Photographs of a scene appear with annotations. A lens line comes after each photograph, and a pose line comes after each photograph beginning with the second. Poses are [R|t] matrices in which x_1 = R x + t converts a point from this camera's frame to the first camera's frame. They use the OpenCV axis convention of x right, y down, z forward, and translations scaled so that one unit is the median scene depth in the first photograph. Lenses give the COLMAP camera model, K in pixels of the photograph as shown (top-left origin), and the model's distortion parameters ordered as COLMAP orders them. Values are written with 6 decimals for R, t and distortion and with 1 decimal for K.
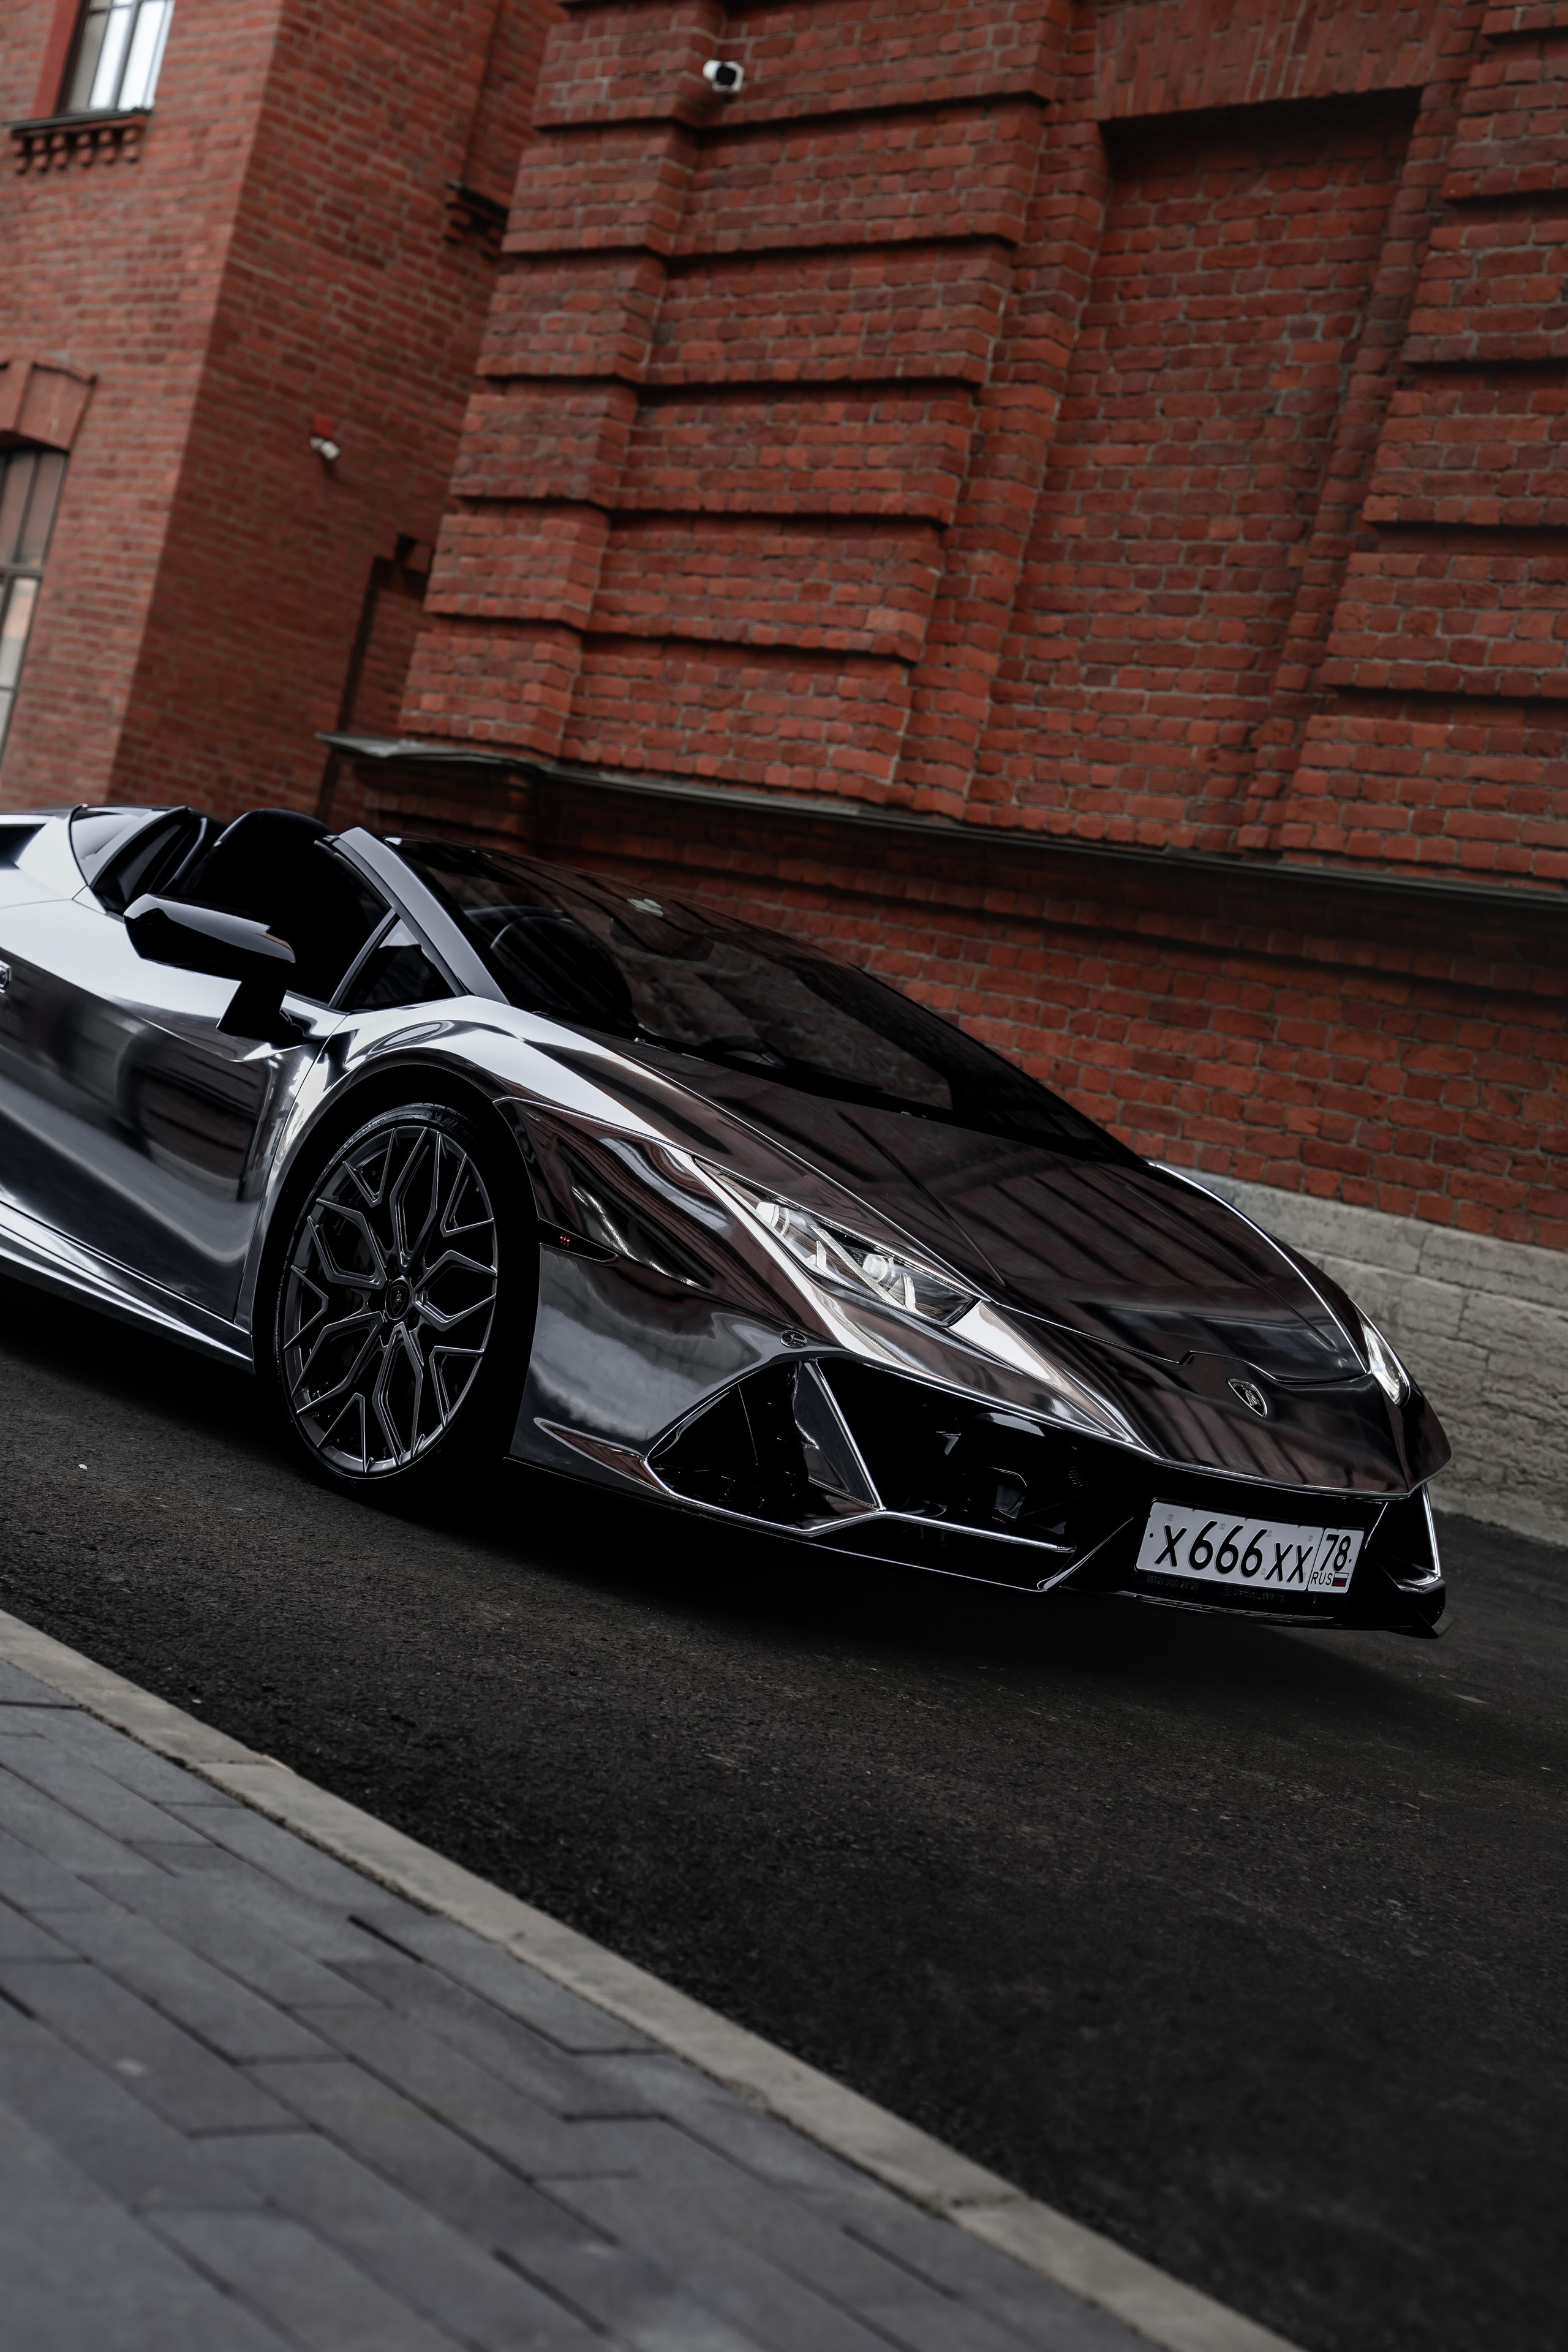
lens RADIAL K [[3174.1, 0, 784.0], [0, 3174.1, 1176.0], [0, 0, 1]] dist [0.268716, -0.616237]
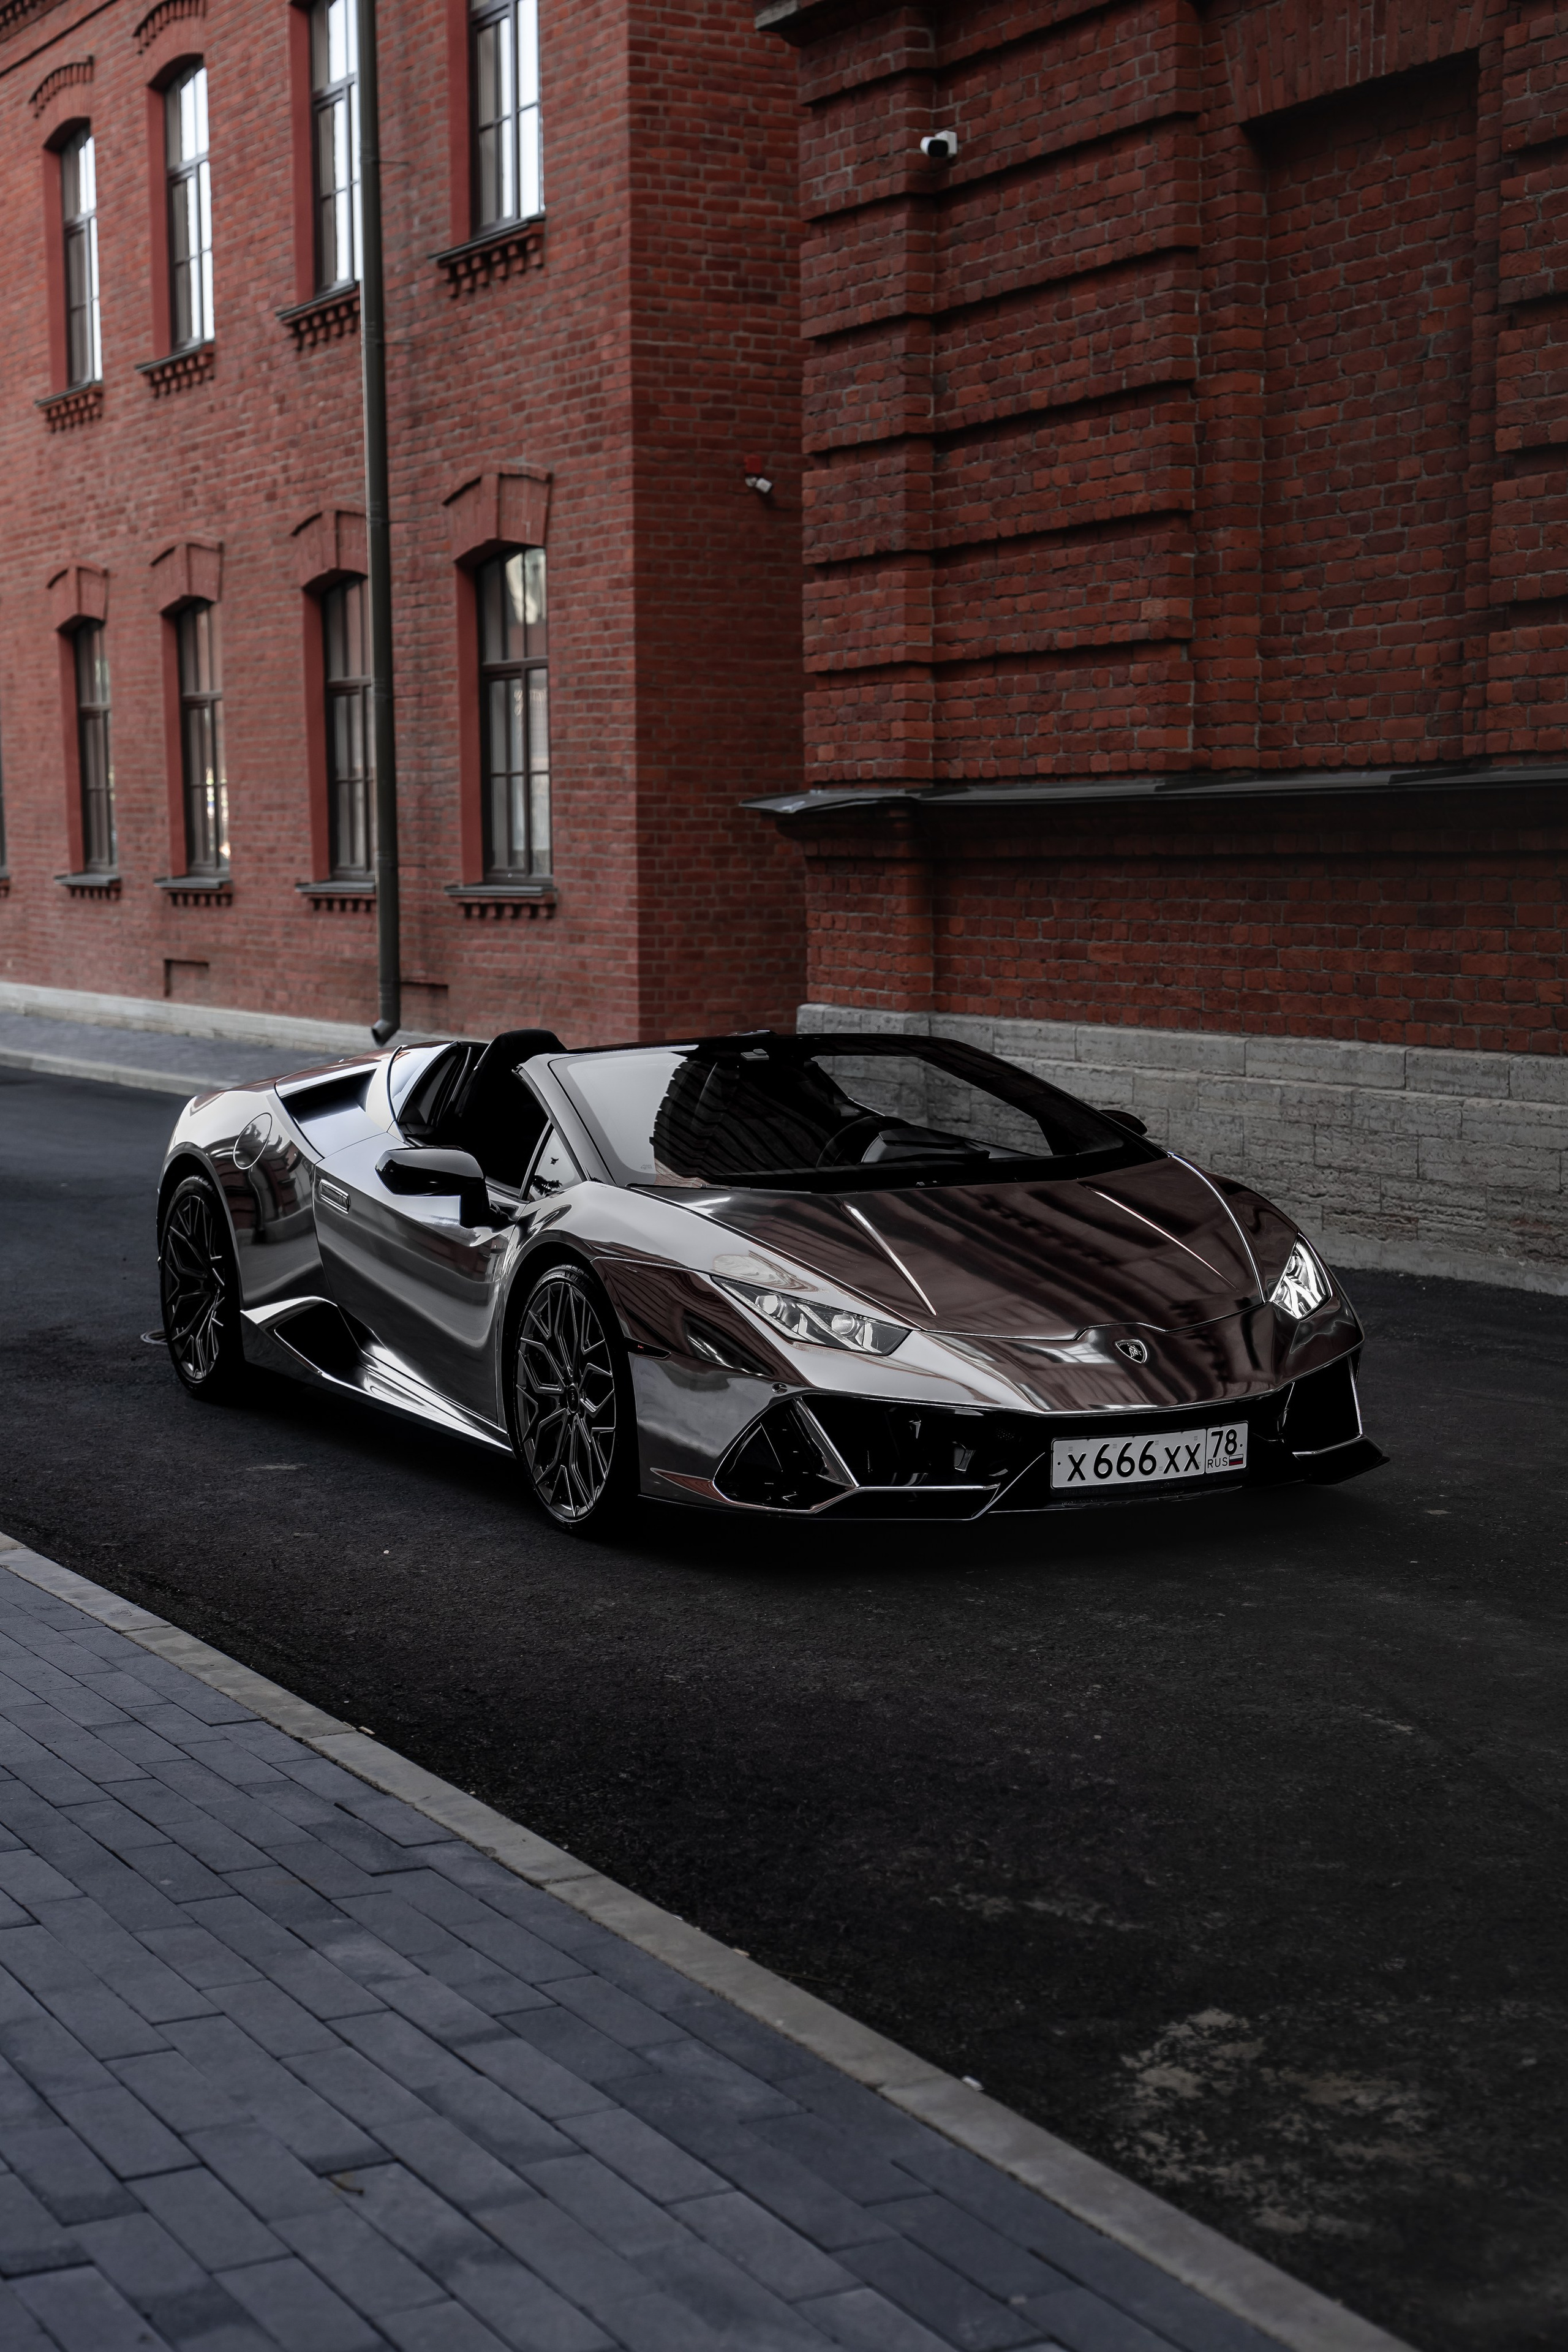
lens RADIAL K [[3563.1, 0, 784.0], [0, 3563.1, 1176.0], [0, 0, 1]] dist [0.381033, -1.106946]
pose [[0.942684, -0.212915, -0.256931, 0.189406], [0.224449, 0.974353, 0.016076, -0.030197], [0.246919, -0.072822, 0.966296, -0.259462]]
